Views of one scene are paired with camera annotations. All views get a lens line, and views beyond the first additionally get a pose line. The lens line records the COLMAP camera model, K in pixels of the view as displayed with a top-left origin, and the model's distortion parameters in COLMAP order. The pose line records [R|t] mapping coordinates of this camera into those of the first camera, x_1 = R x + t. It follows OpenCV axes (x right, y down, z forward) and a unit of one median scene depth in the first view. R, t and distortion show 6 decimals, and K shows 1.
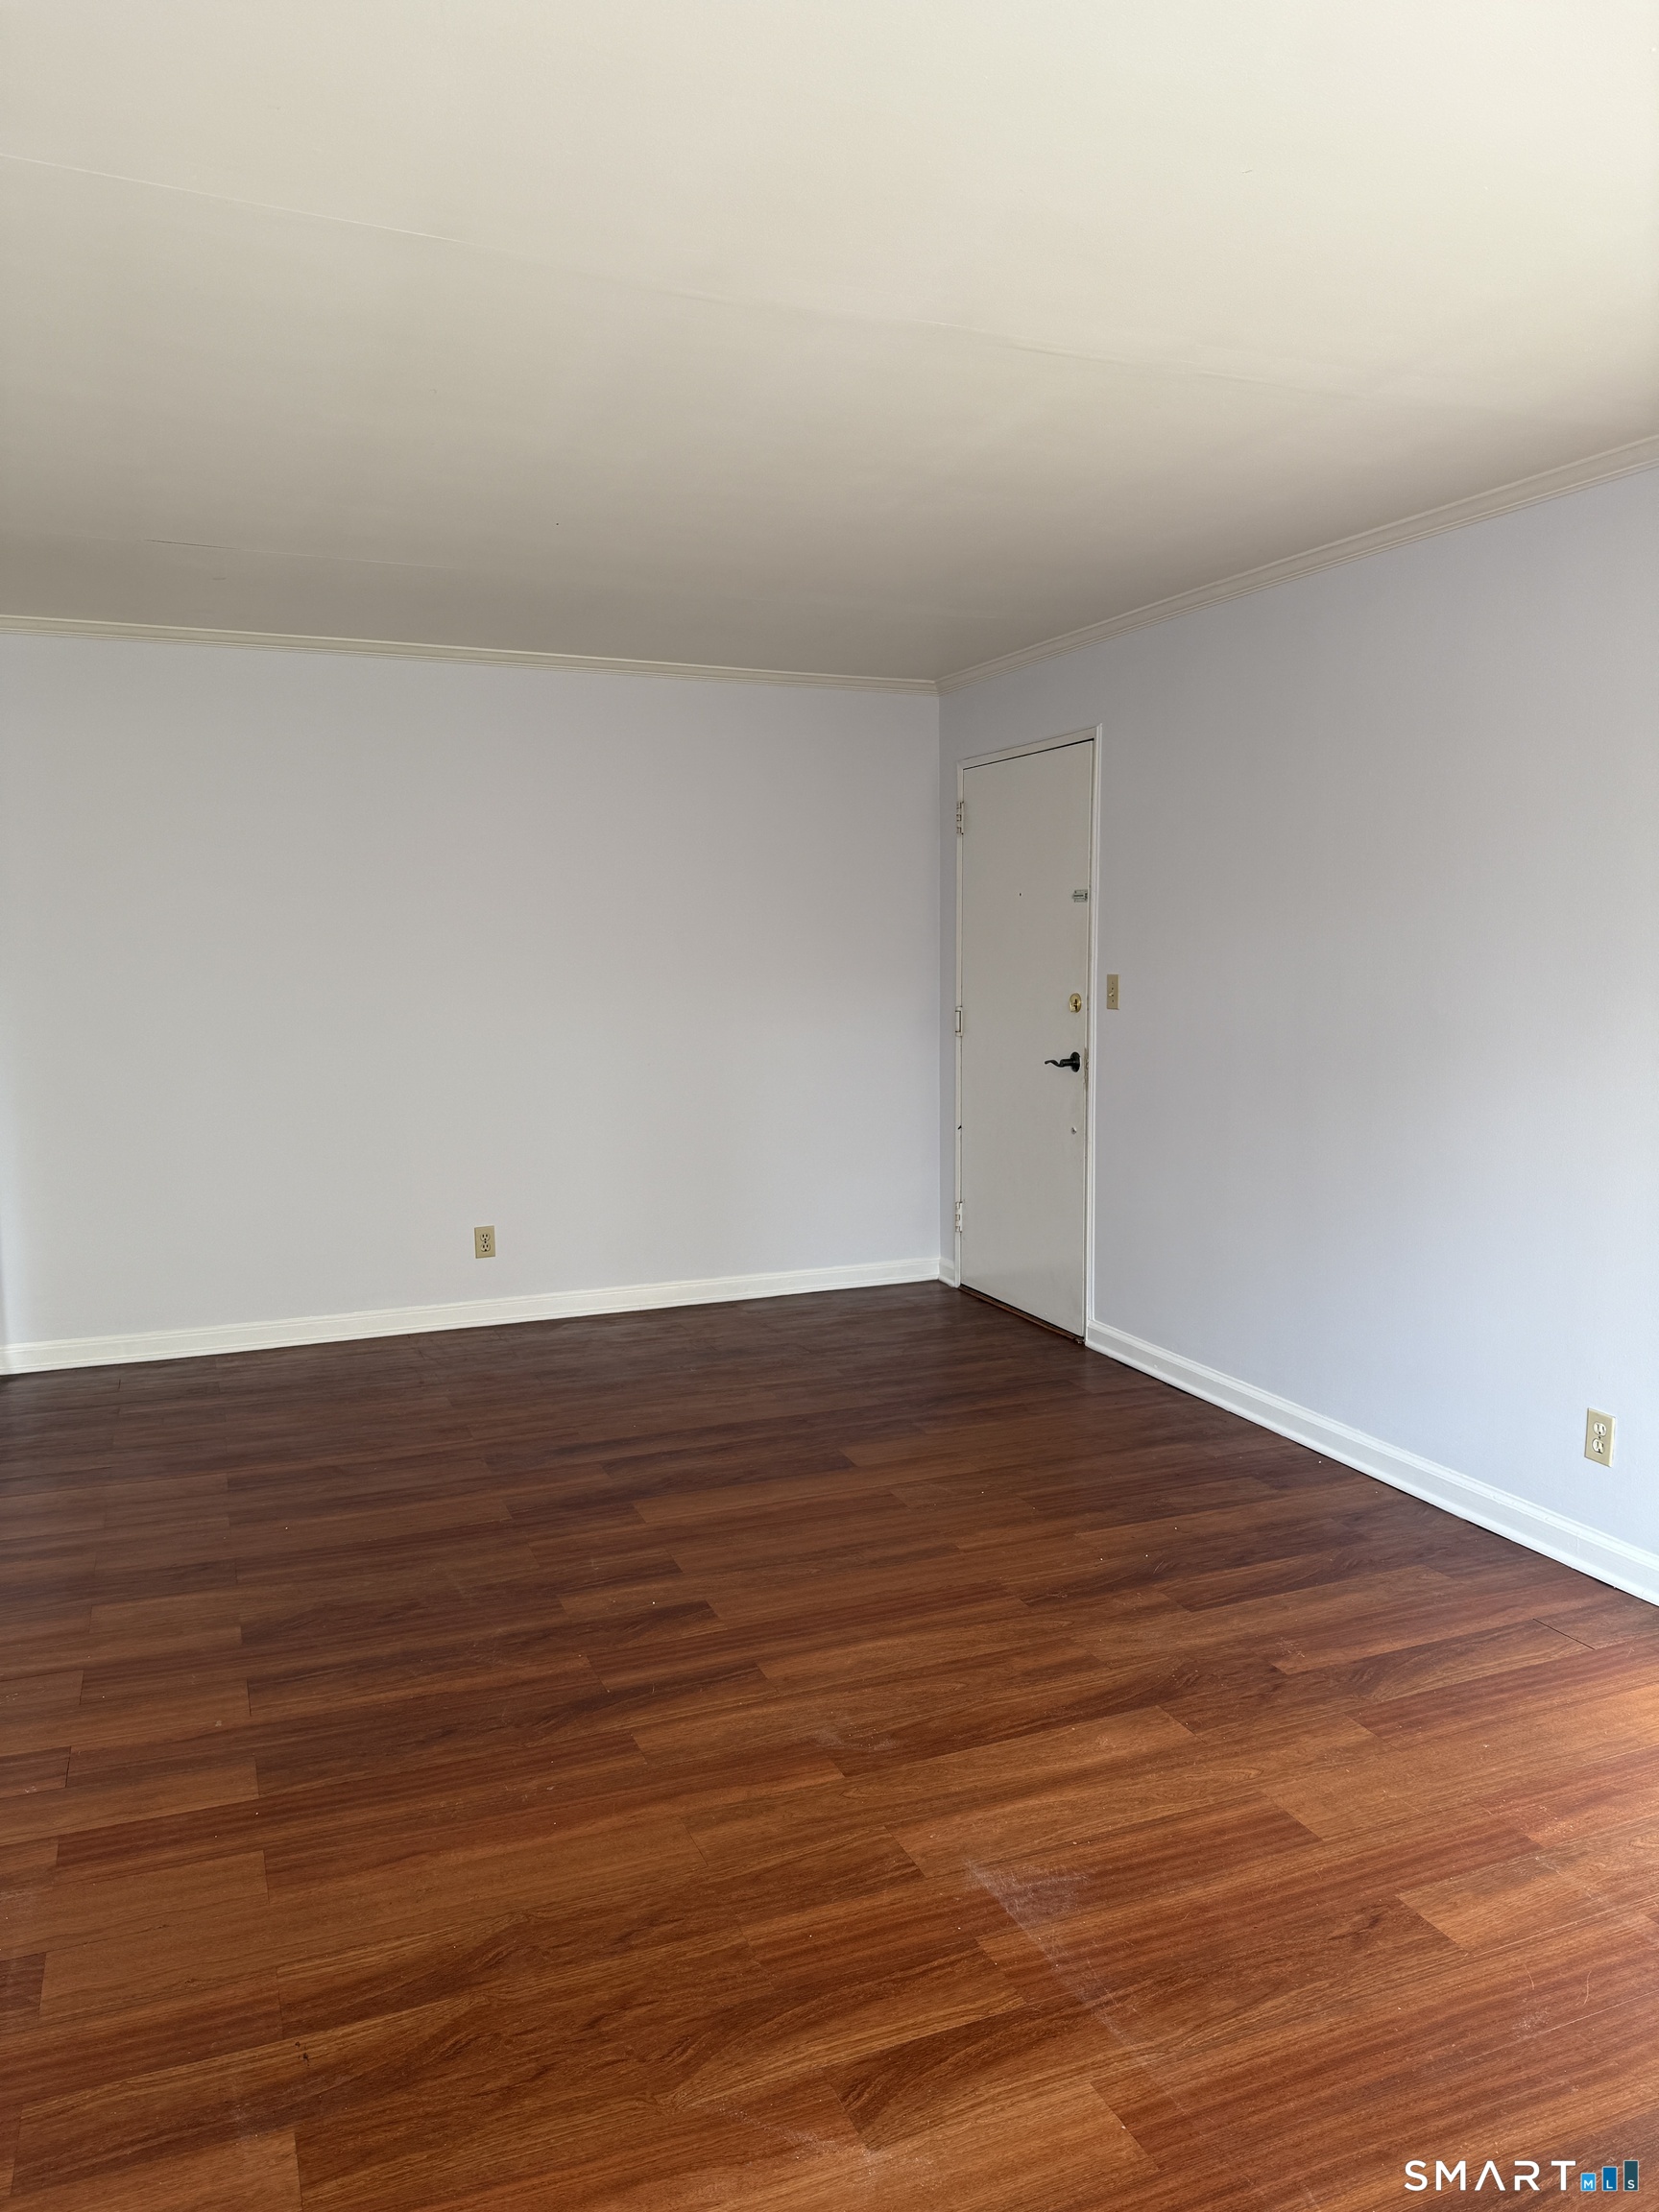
lens RADIAL K [[1560.9, 0, 829.5], [0, 1560.9, 1106.0], [0, 0, 1]] dist [0.073636, -0.100410]
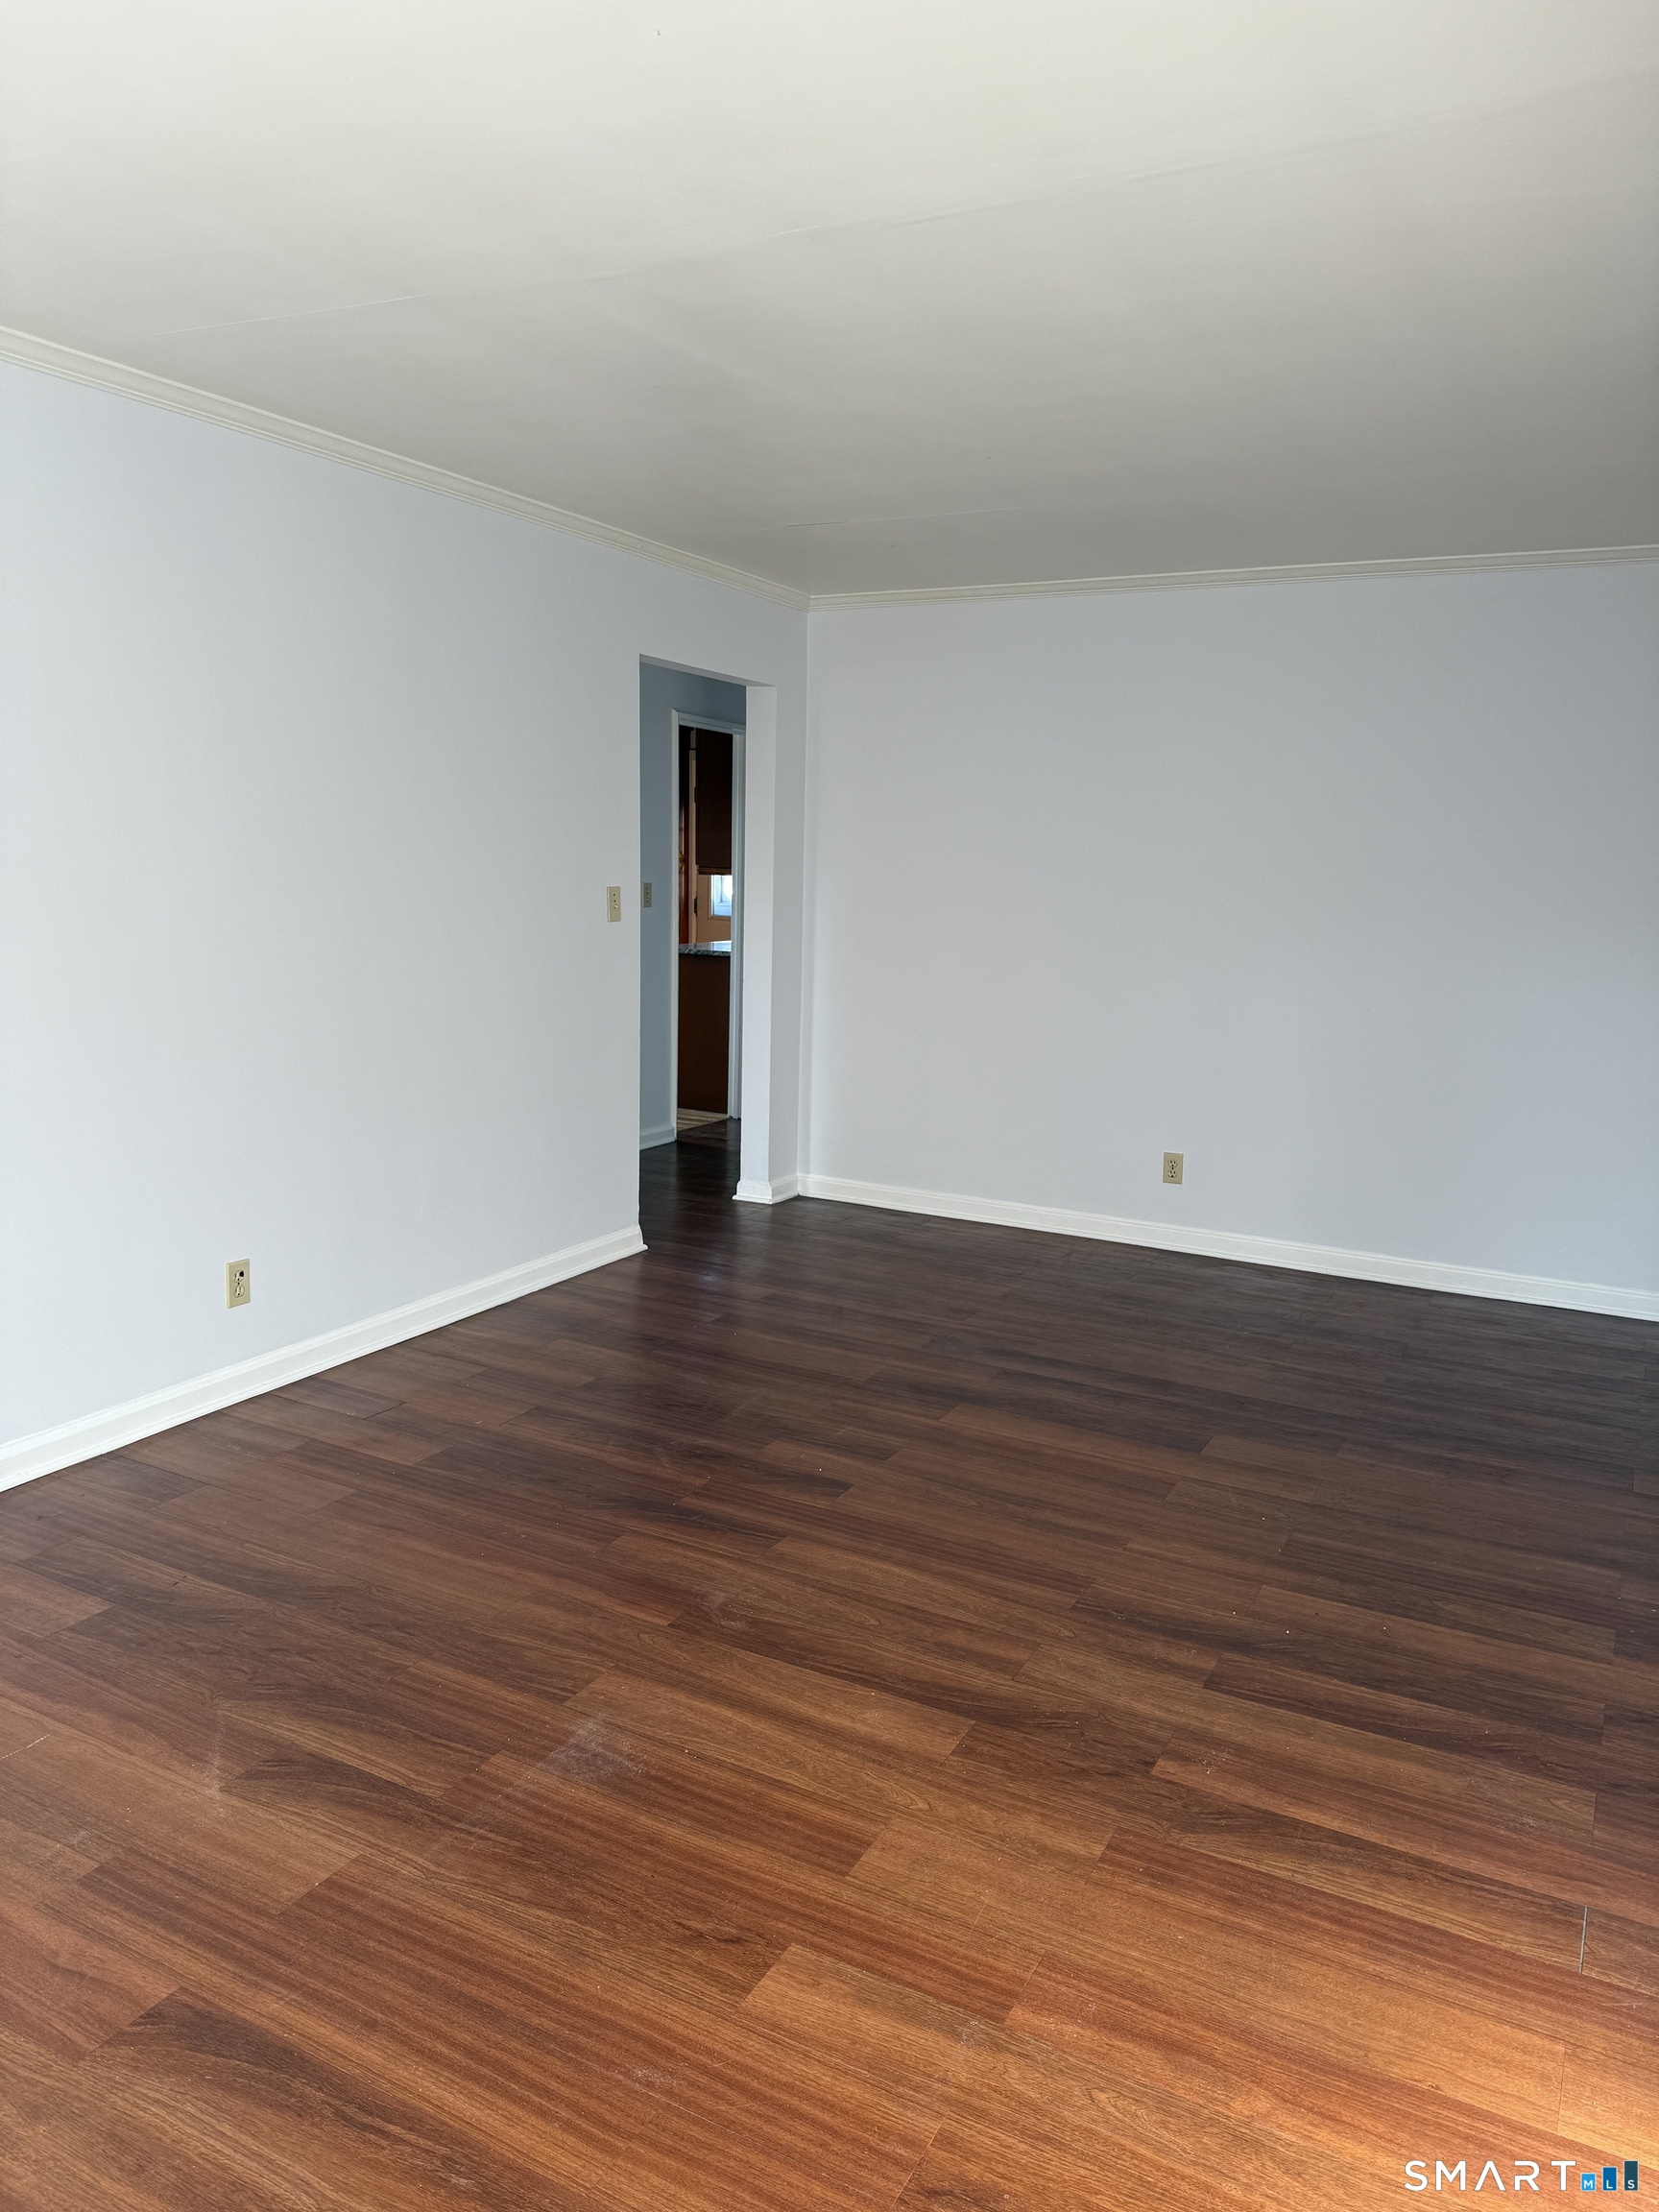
lens RADIAL K [[1582.5, 0, 866.6], [0, 1582.5, 1108.7], [0, 0, 1]] dist [0.136995, -0.253350]
pose [[0.627147, 0.146228, -0.765052, 0.742947], [-0.118570, 0.988695, 0.091777, -0.037548], [0.769823, 0.033155, 0.637395, 0.325562]]
